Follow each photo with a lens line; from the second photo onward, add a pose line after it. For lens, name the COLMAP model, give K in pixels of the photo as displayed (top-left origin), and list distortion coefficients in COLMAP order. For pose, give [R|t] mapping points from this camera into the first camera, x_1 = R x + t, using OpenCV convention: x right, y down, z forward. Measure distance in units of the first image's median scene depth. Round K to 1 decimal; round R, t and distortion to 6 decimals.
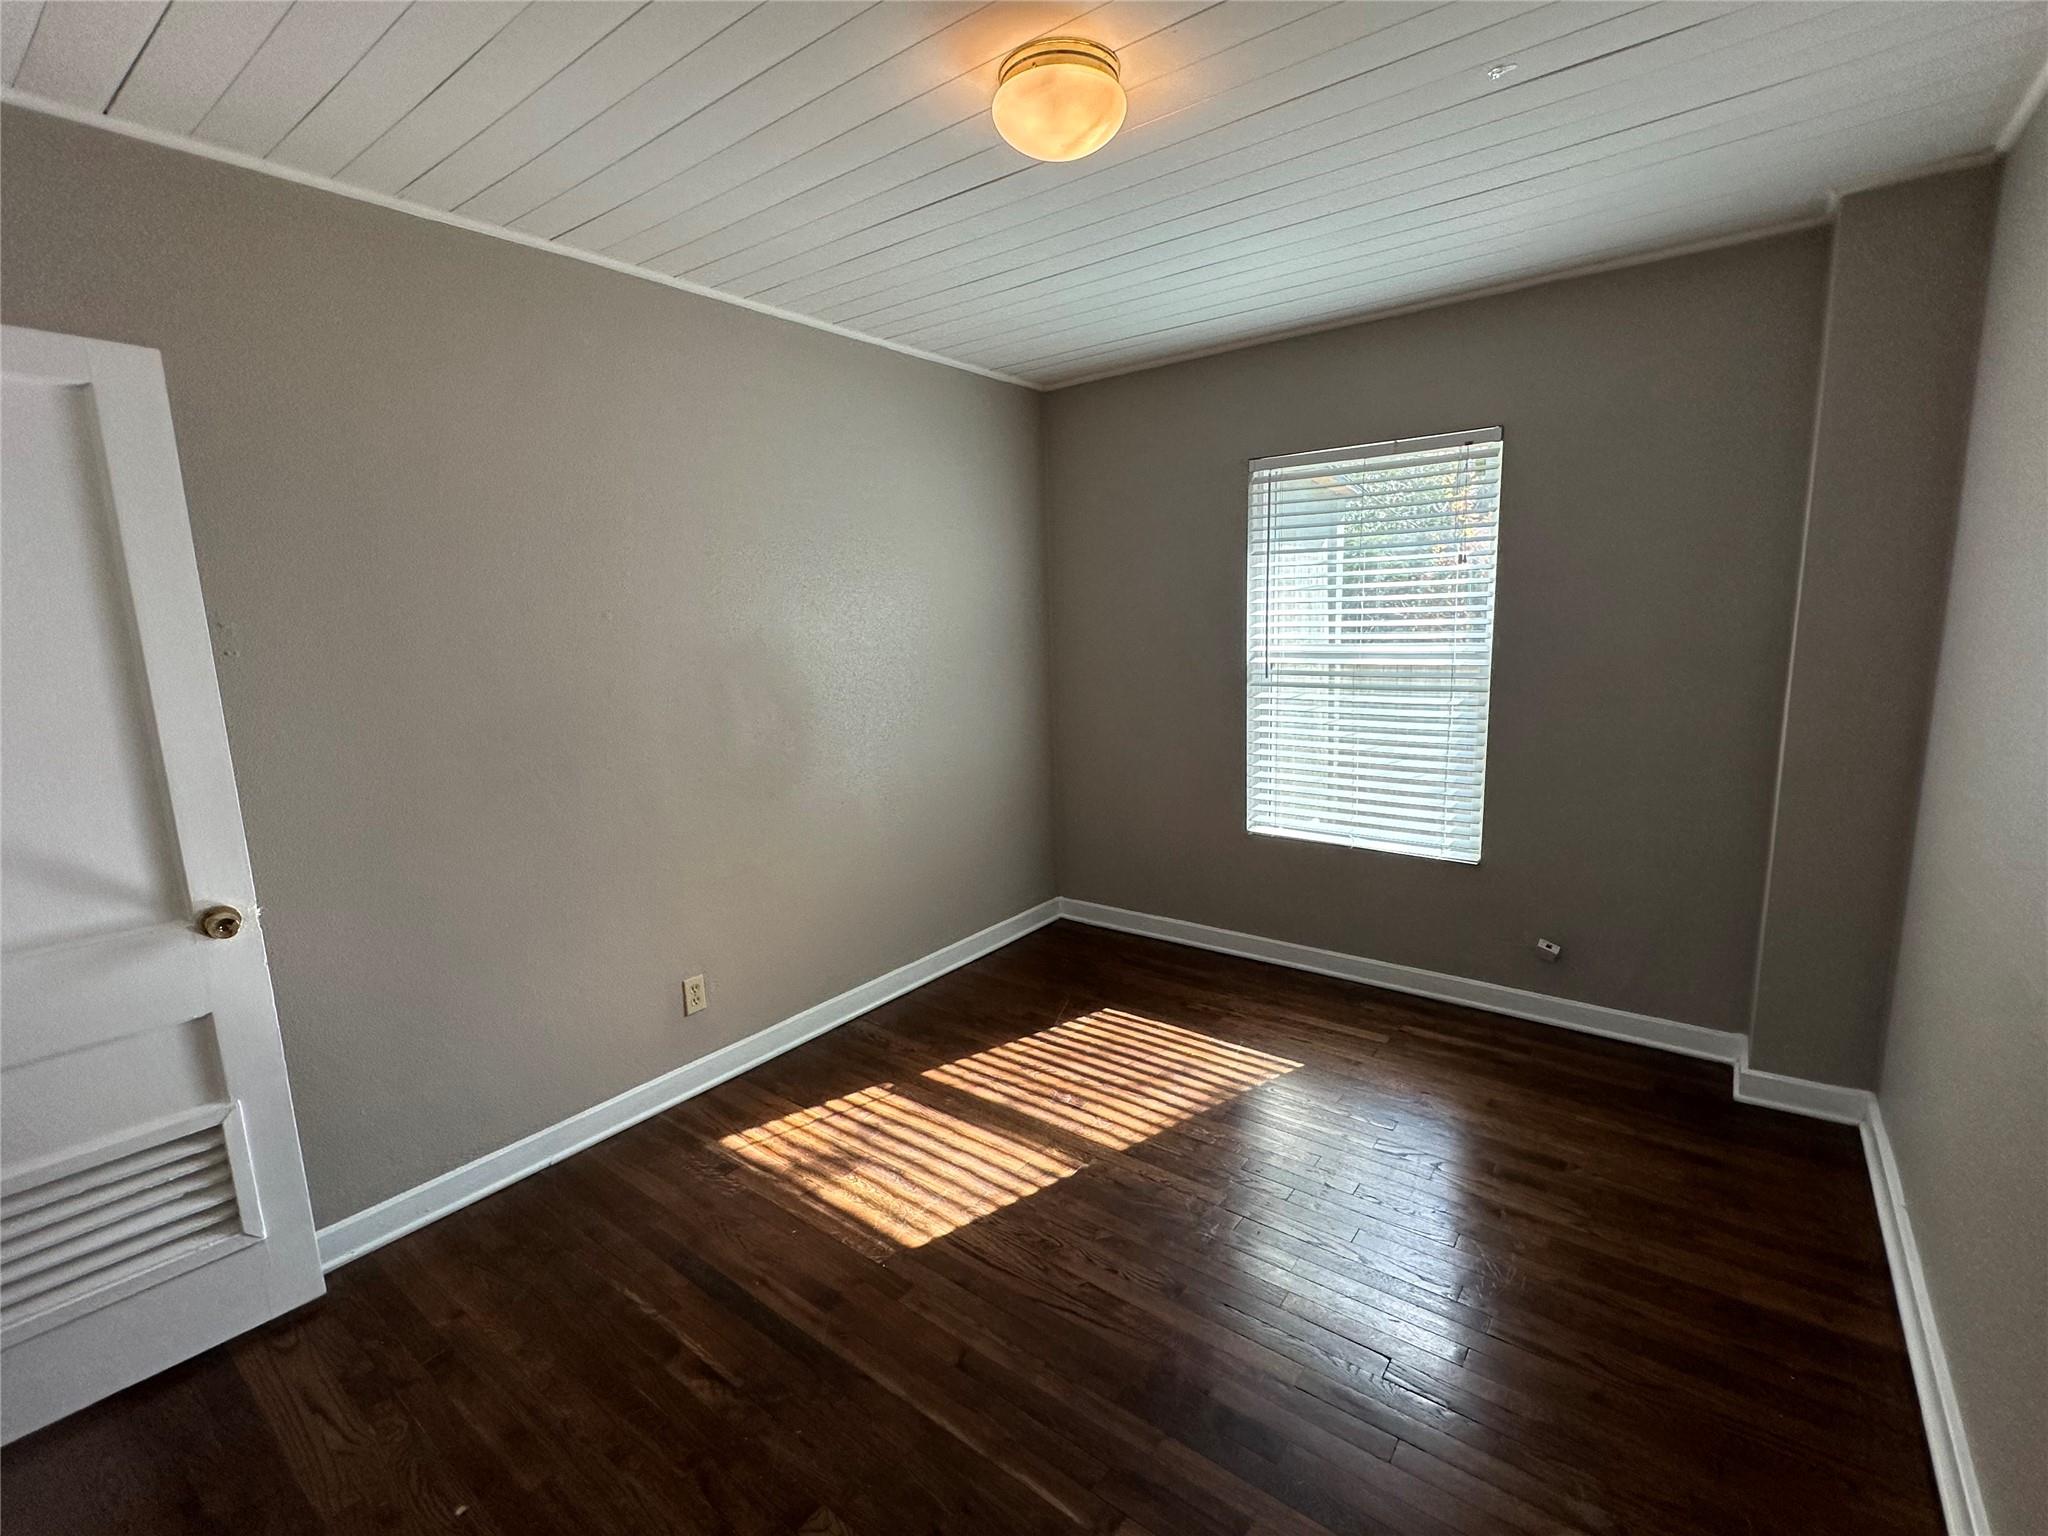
lens RADIAL K [[917.8, 0, 1022.6], [0, 917.8, 766.2], [0, 0, 1]] dist [-0.002340, 0.000693]
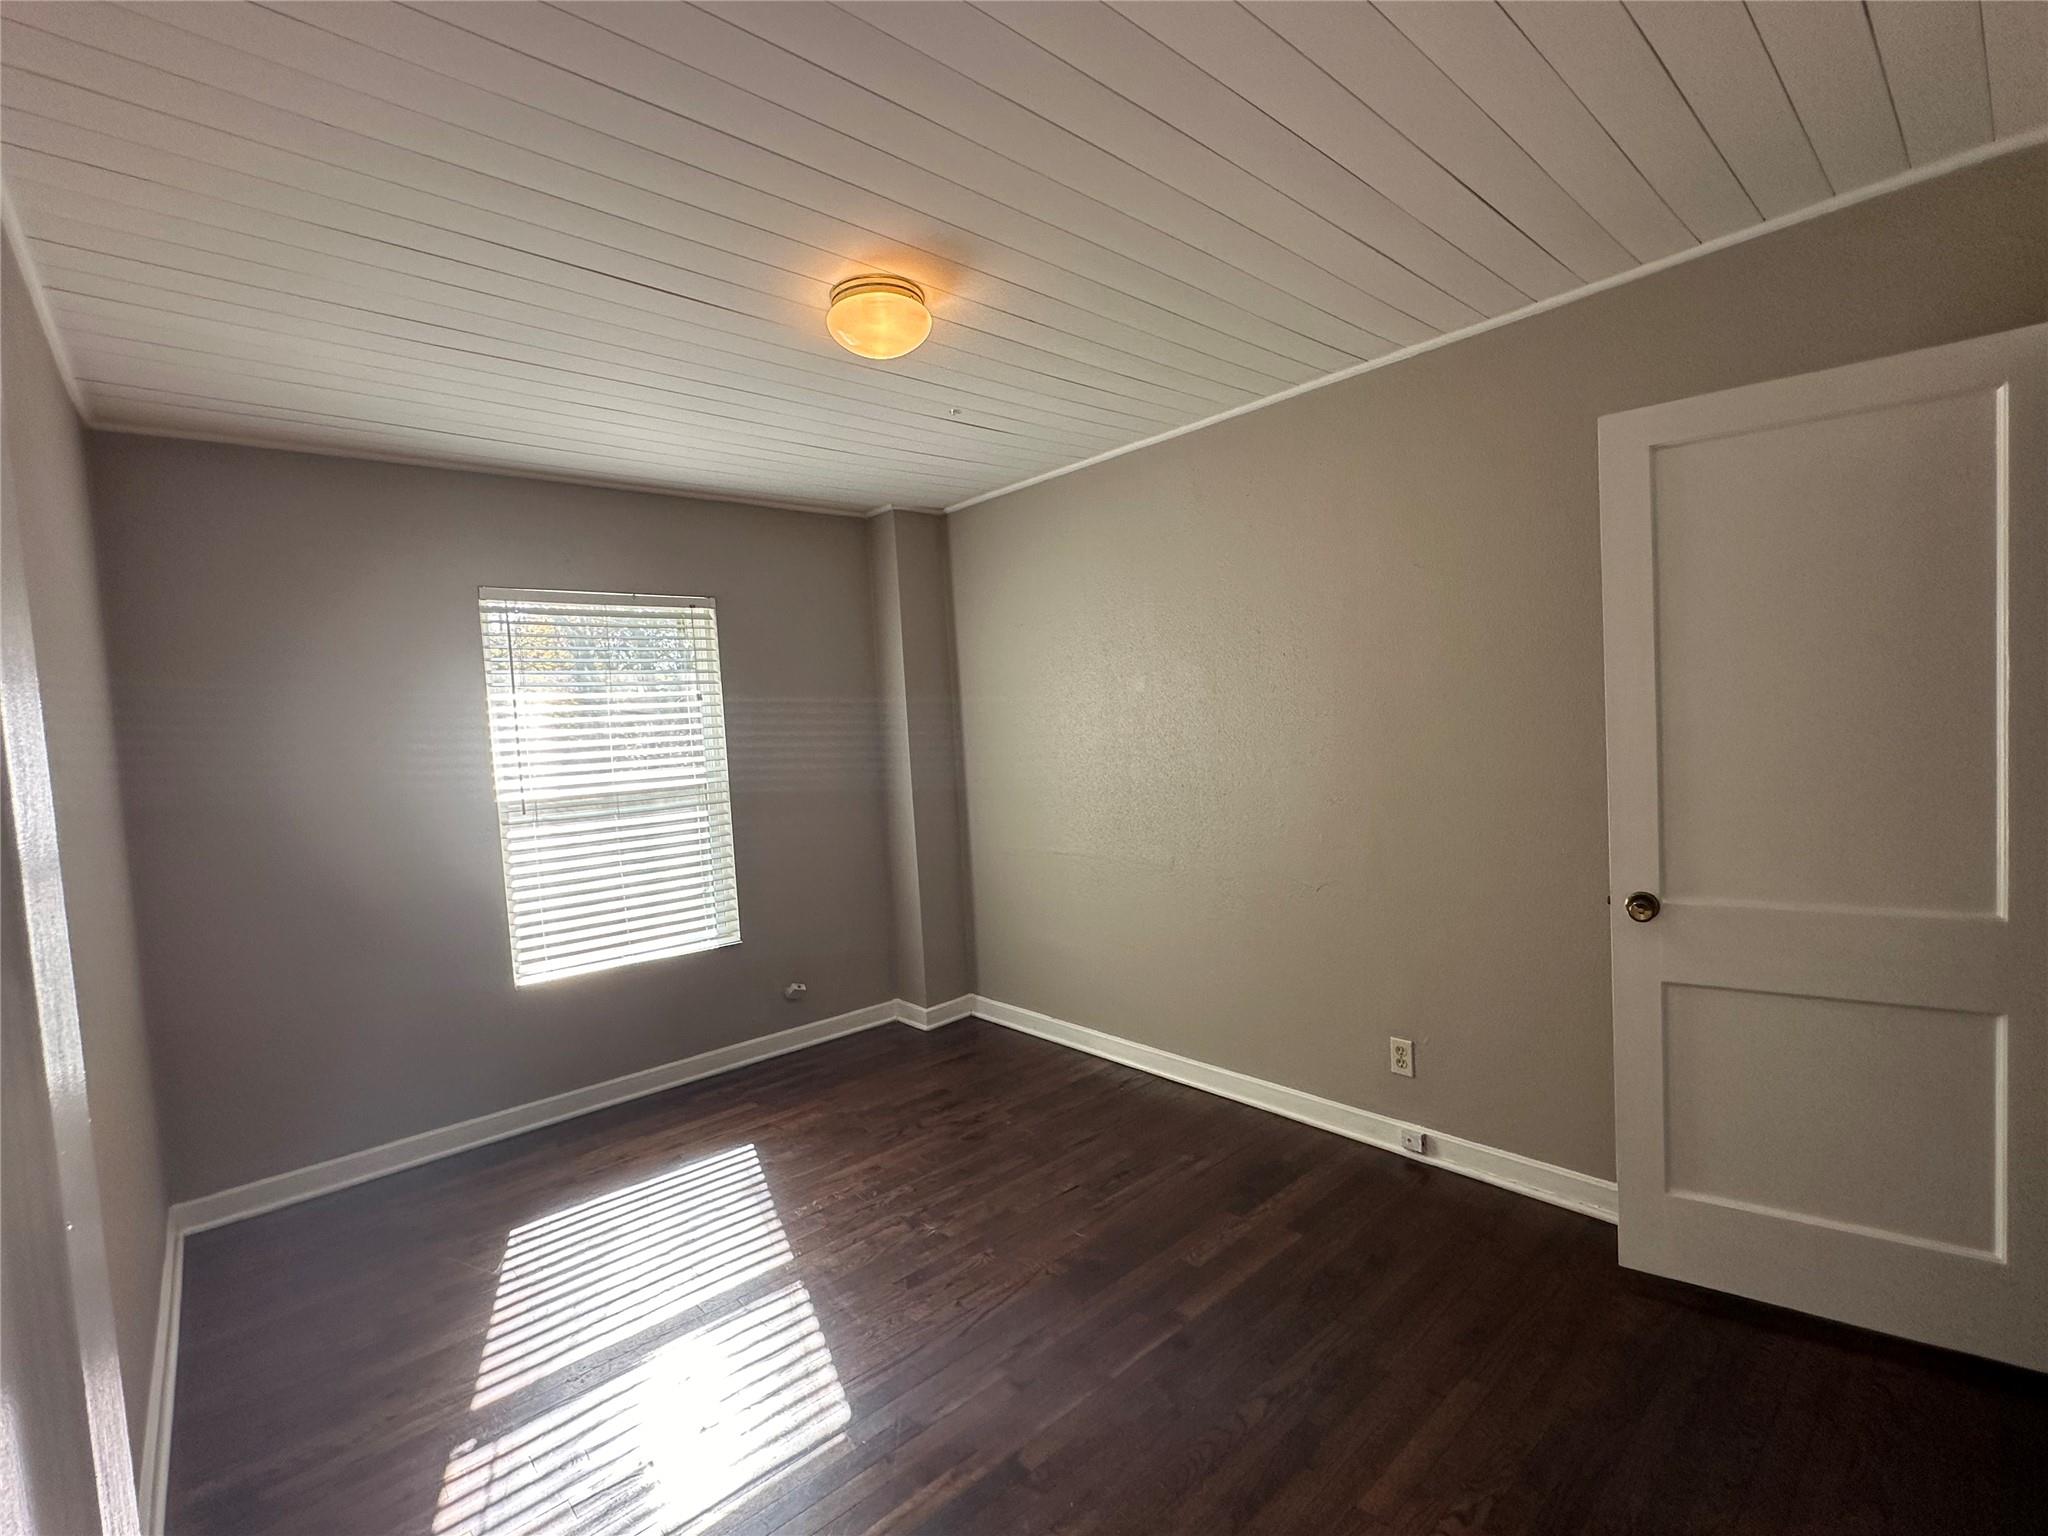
lens RADIAL K [[917.8, 0, 1011.6], [0, 917.8, 770.0], [0, 0, 1]] dist [-0.002340, 0.000693]
pose [[0.195610, -0.029848, 0.980227, -0.648007], [0.215342, 0.976449, -0.013240, -0.024571], [-0.956747, 0.213674, 0.197431, 0.380132]]
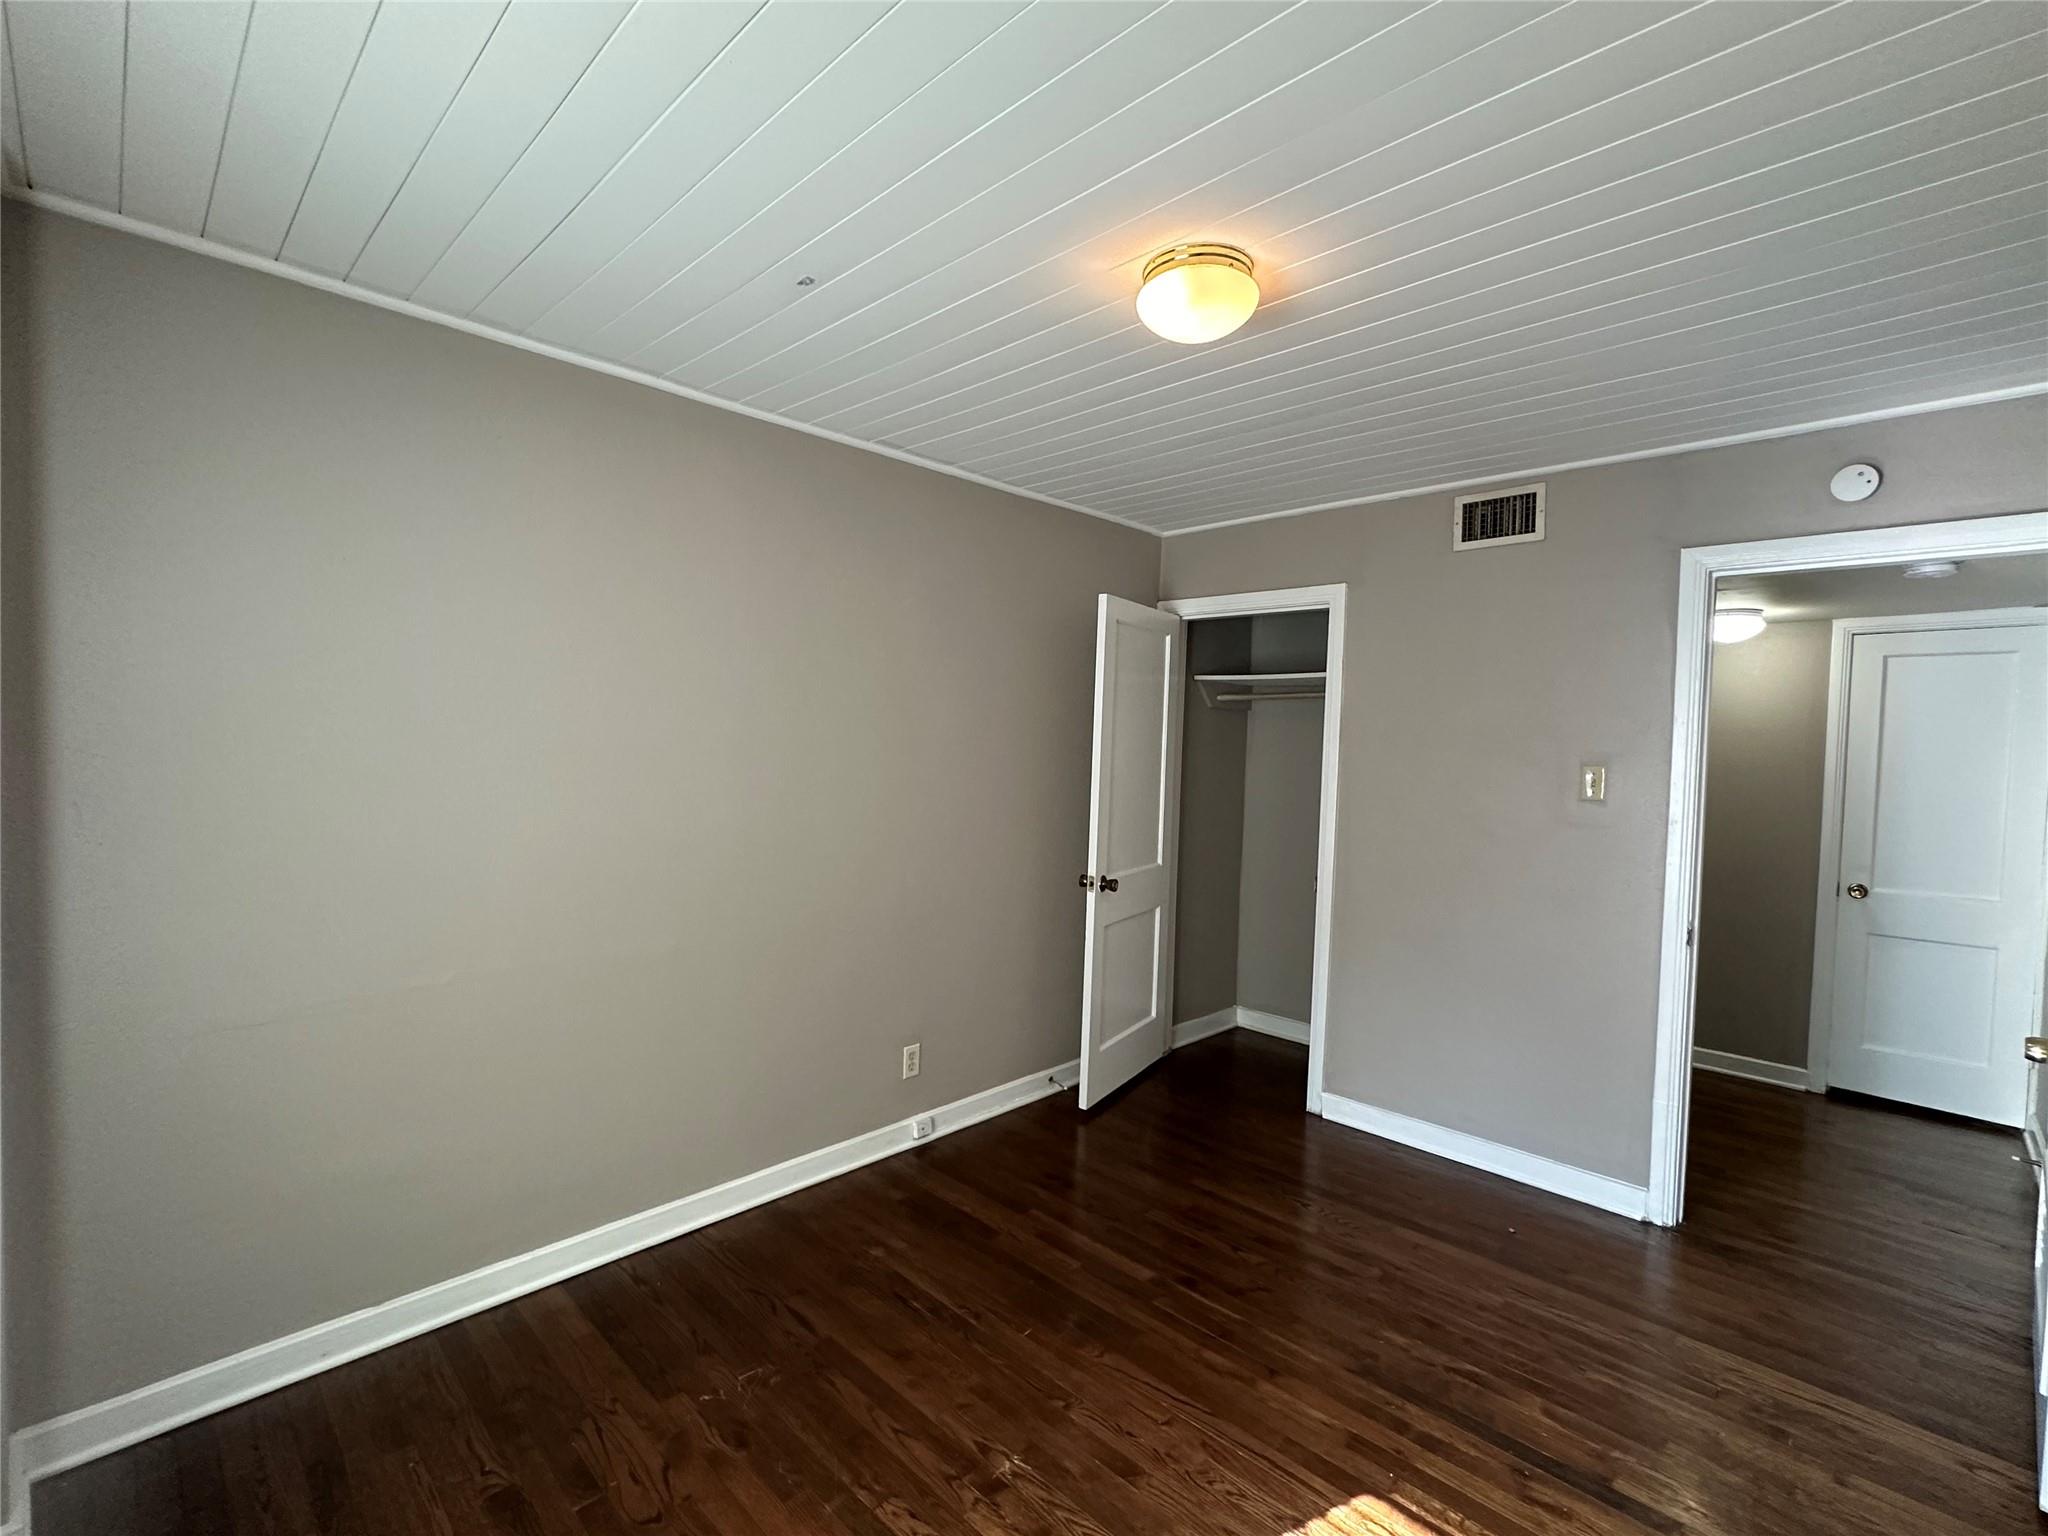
lens RADIAL K [[917.8, 0, 1025.3], [0, 917.8, 770.6], [0, 0, 1]] dist [-0.002340, 0.000693]
pose [[-0.992231, 0.003193, 0.124368, 0.058335], [0.028375, 0.979131, 0.201239, -0.210081], [-0.121130, 0.203204, -0.971615, 1.195753]]
